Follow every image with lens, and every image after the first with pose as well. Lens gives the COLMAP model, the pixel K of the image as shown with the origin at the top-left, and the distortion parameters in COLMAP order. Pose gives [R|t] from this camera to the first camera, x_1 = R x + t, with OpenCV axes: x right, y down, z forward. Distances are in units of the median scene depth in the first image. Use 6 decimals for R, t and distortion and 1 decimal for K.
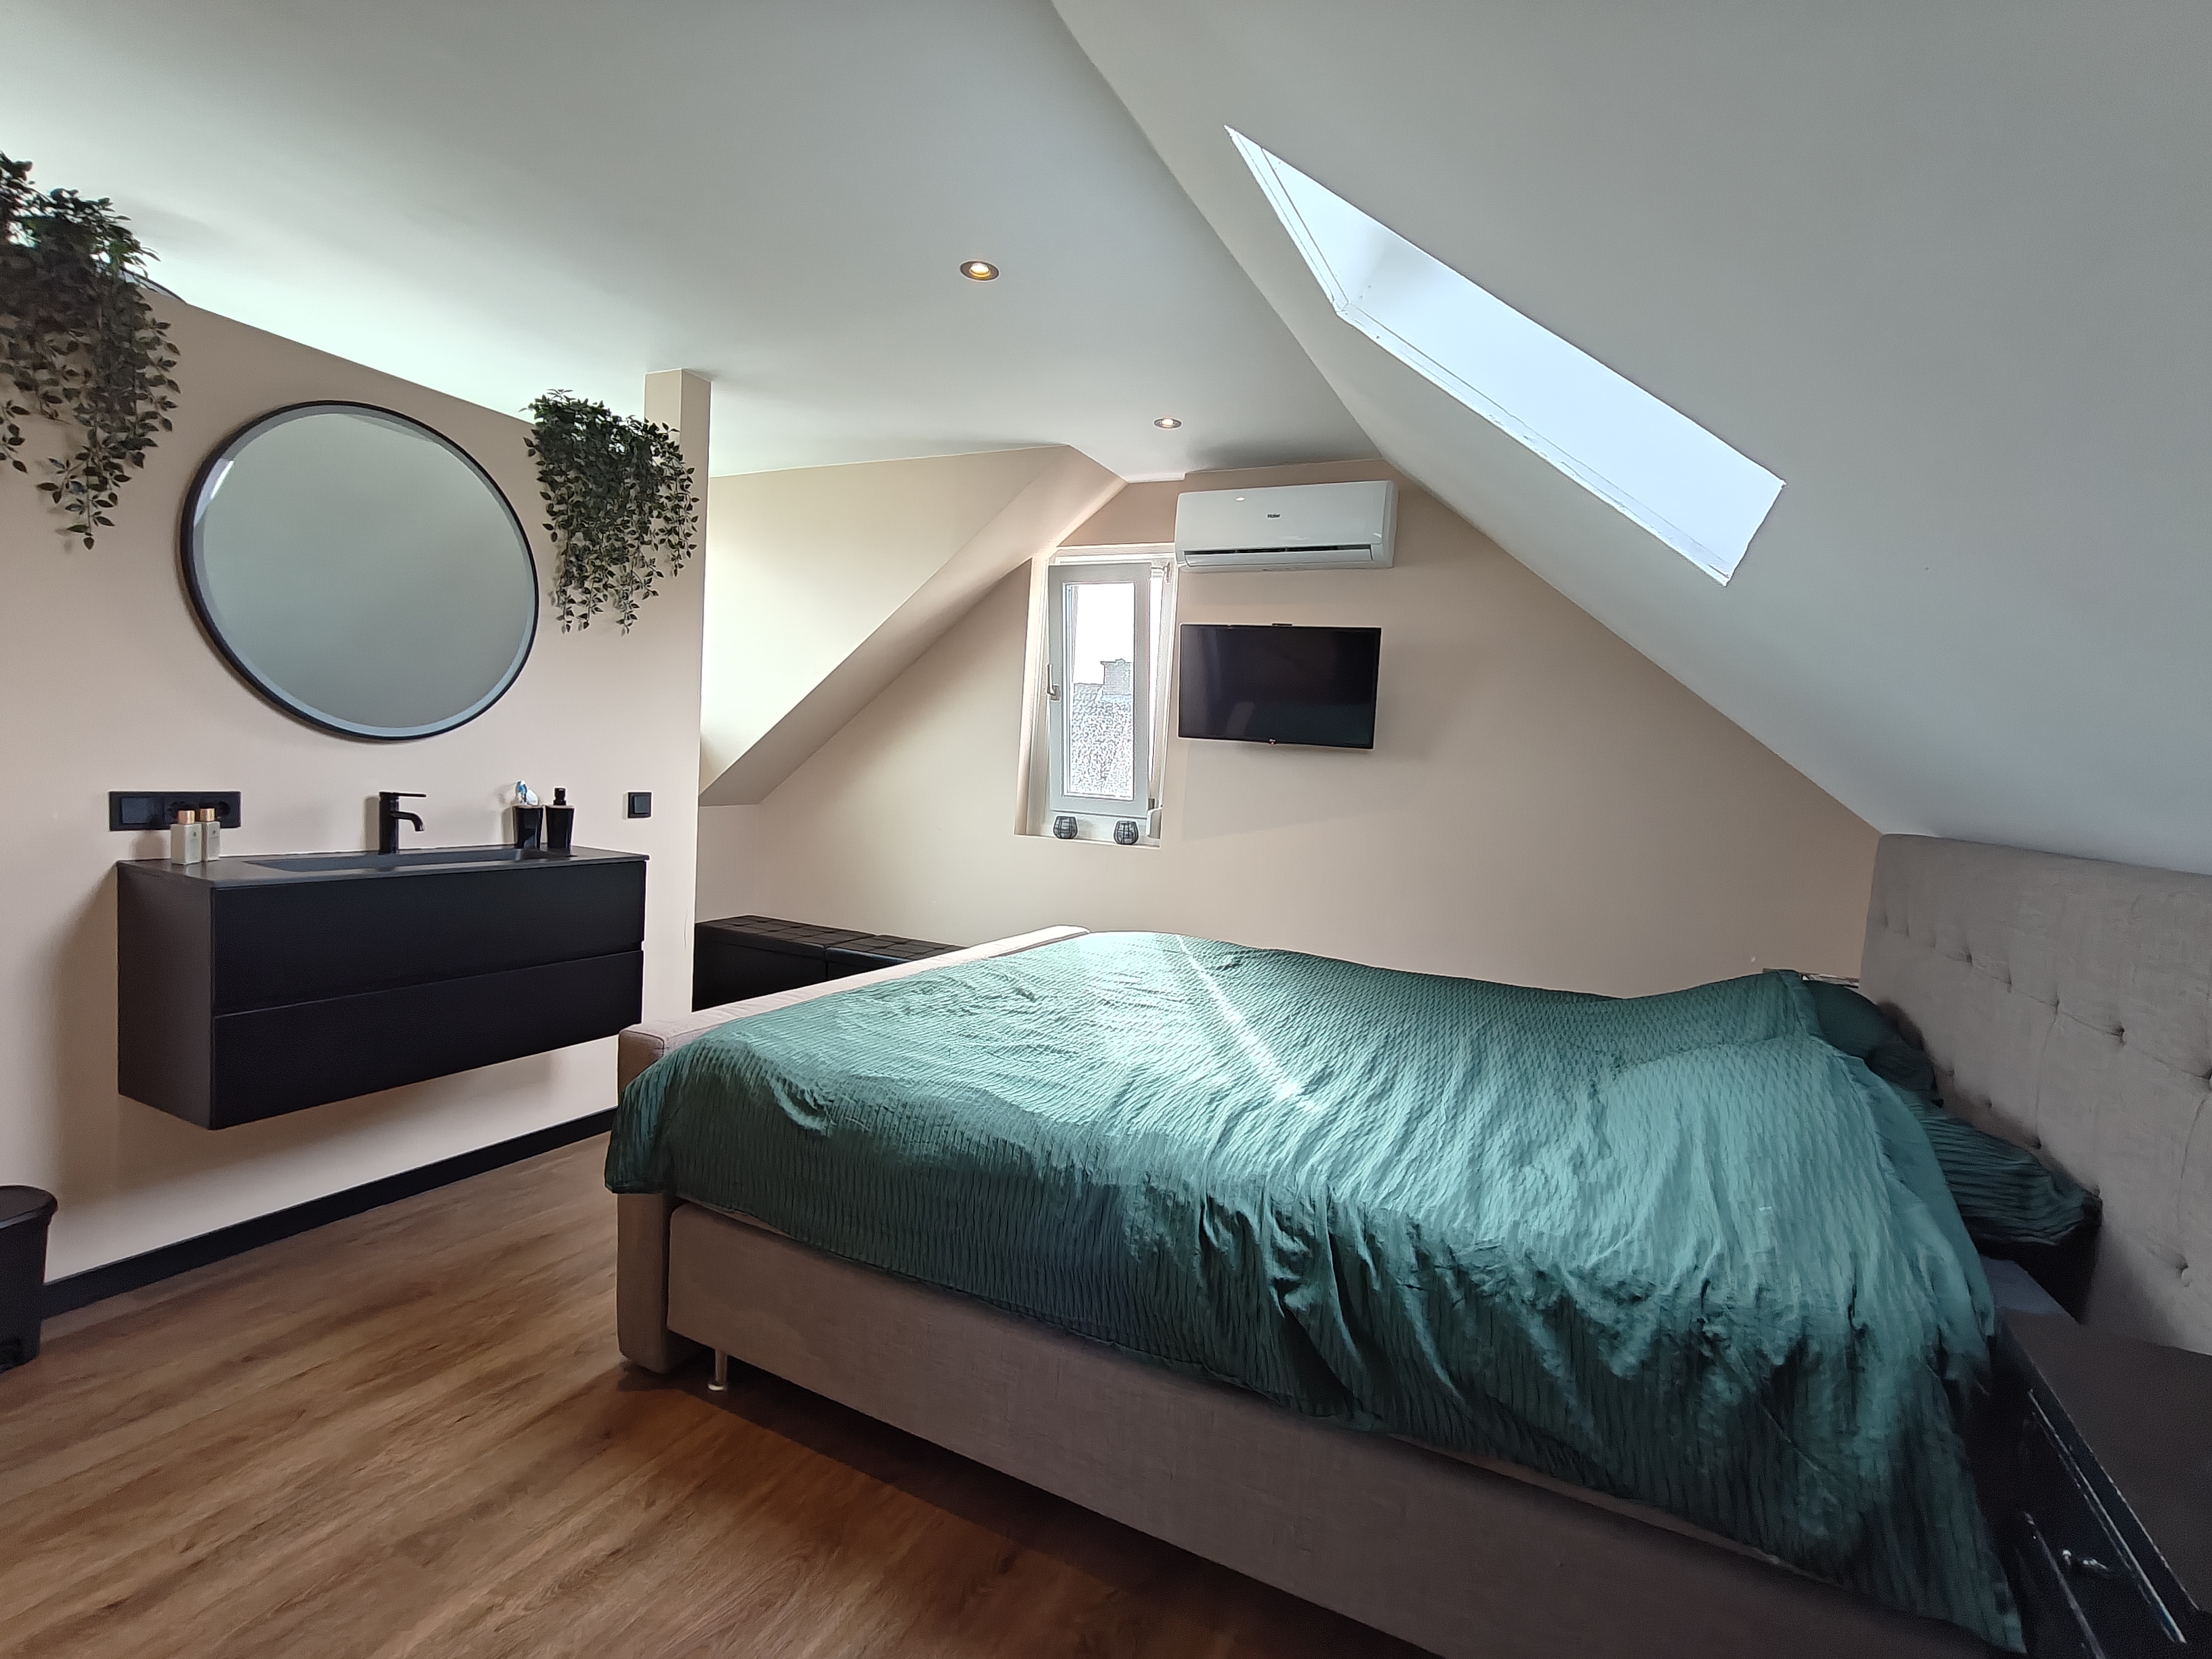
lens RADIAL K [[1046.9, 0, 1094.2], [0, 1046.9, 828.3], [0, 0, 1]] dist [0.001741, 0.002964]
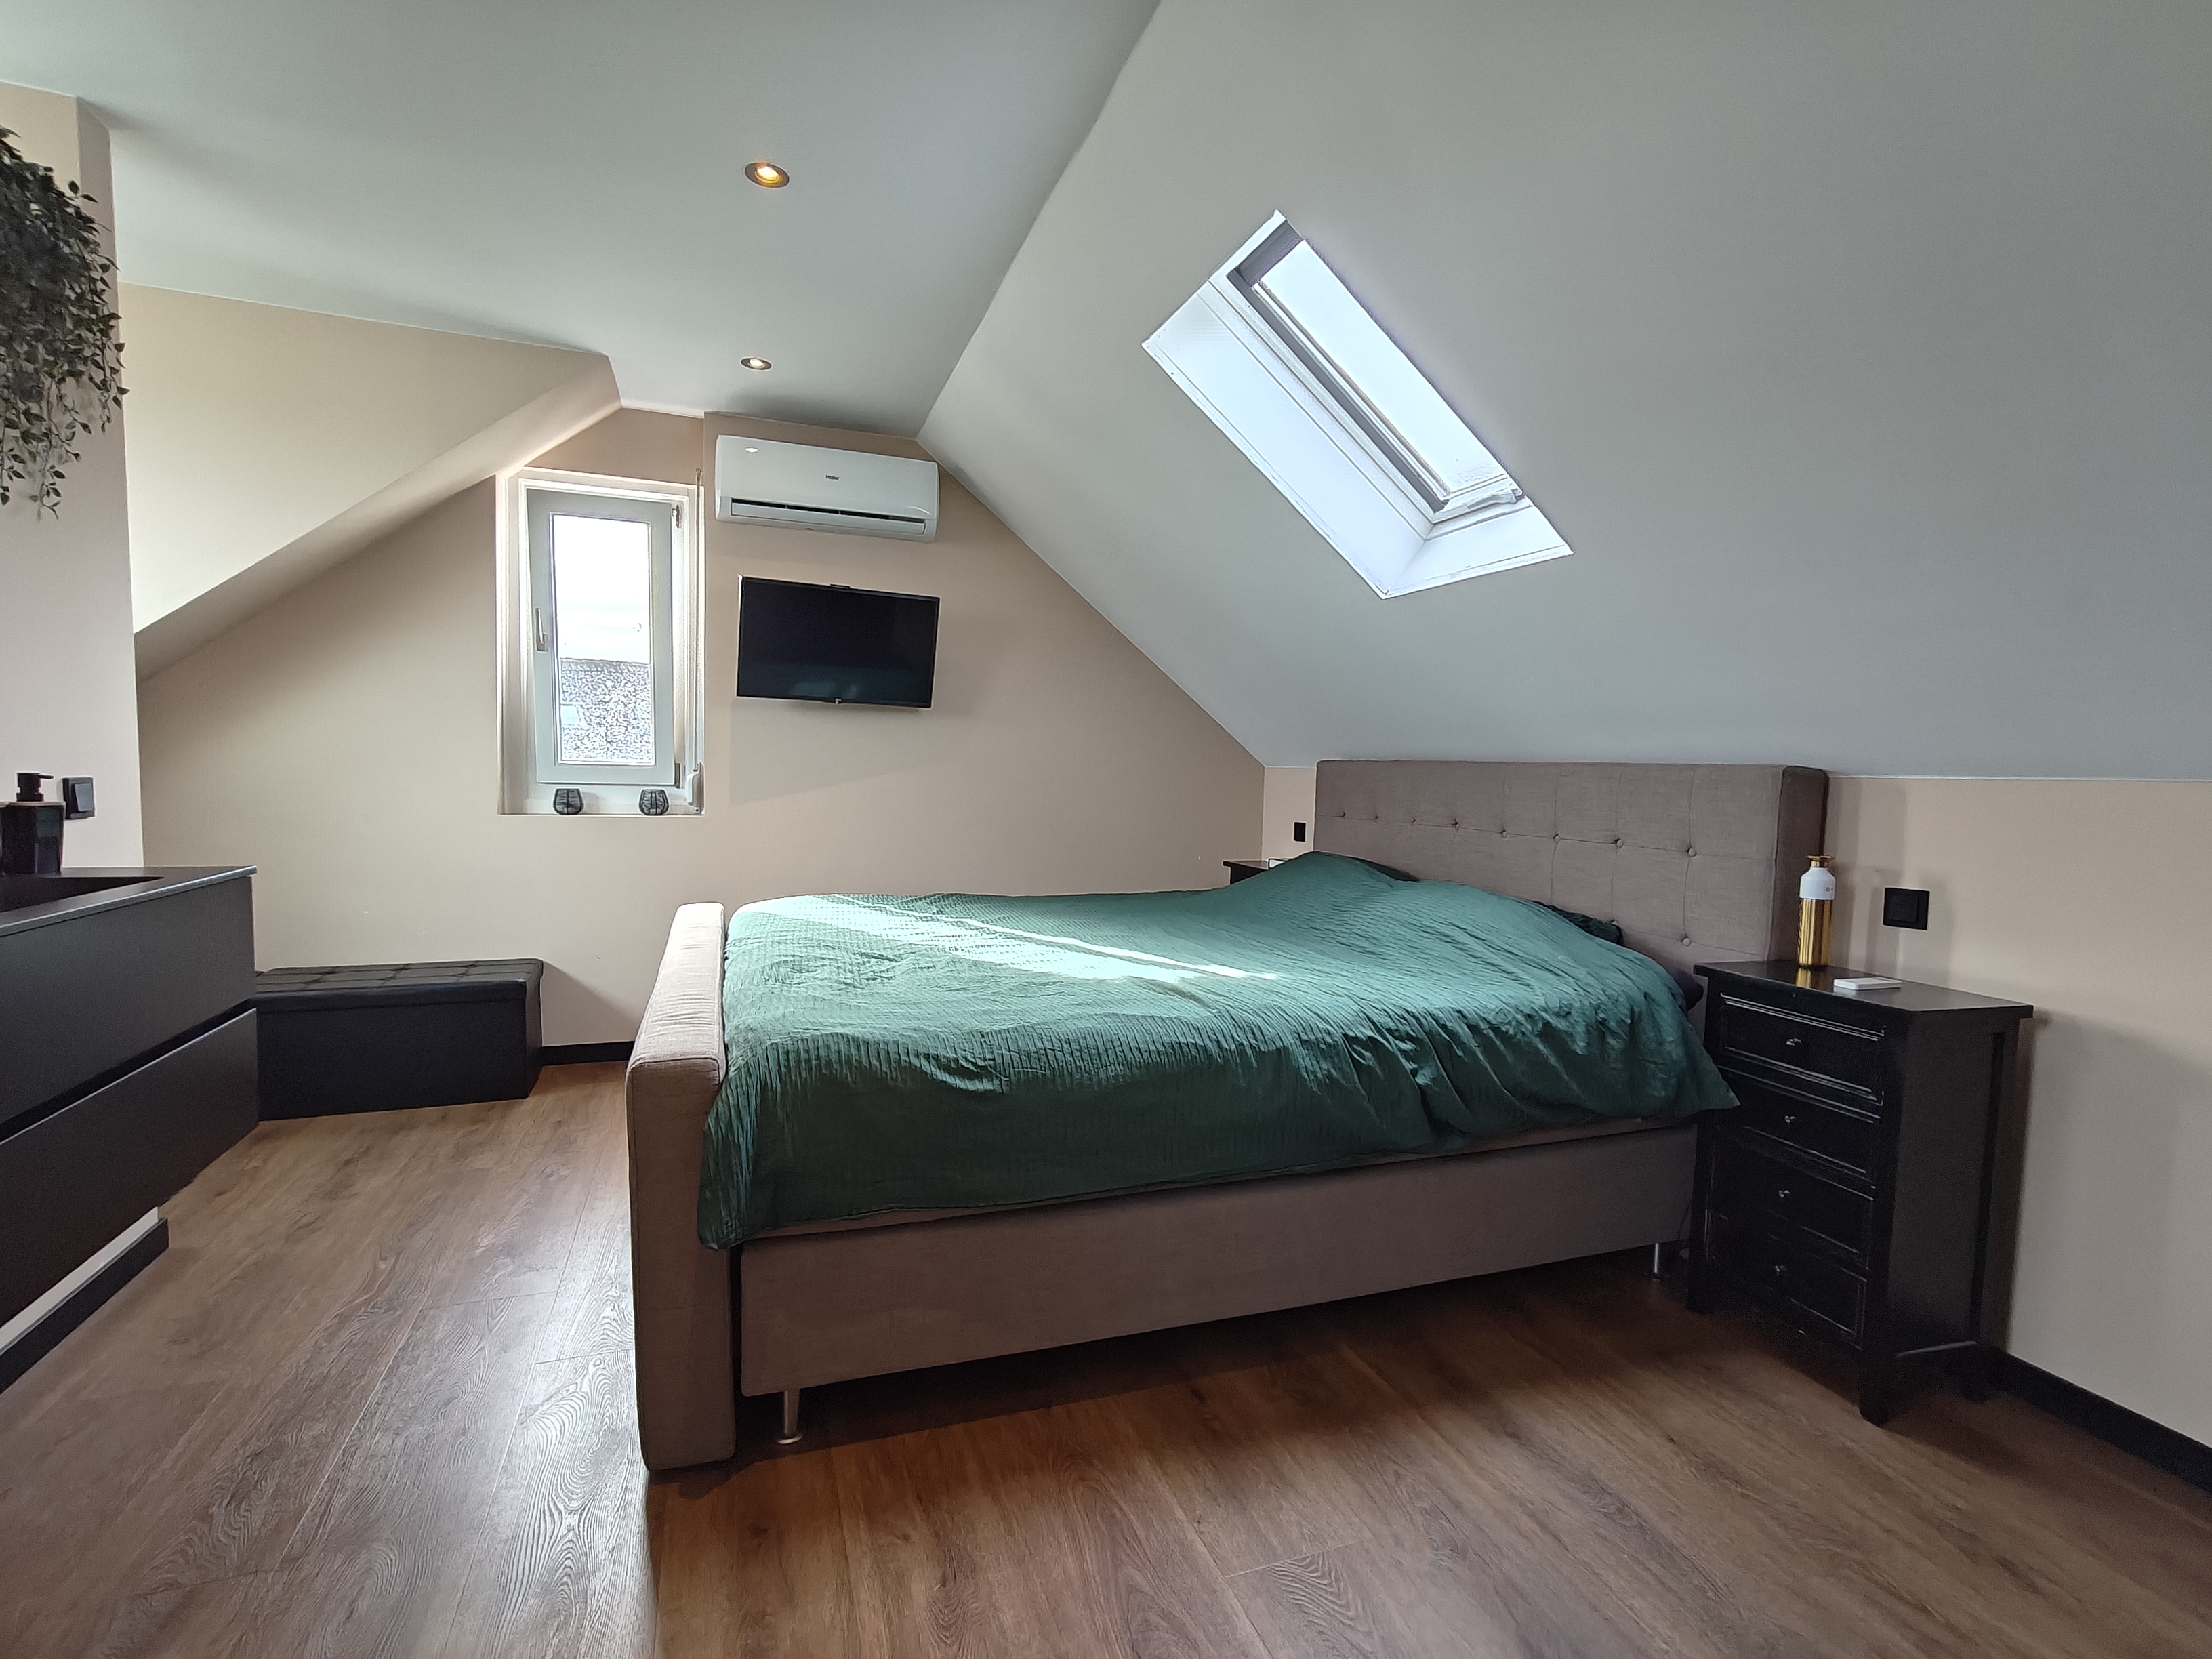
lens RADIAL K [[1046.9, 0, 1088.9], [0, 1046.9, 830.8], [0, 0, 1]] dist [0.001741, 0.002964]
pose [[0.688873, -0.086128, 0.719747, -0.475029], [0.060614, 0.996283, 0.061205, -0.005175], [-0.722344, 0.001465, 0.691533, 0.134454]]
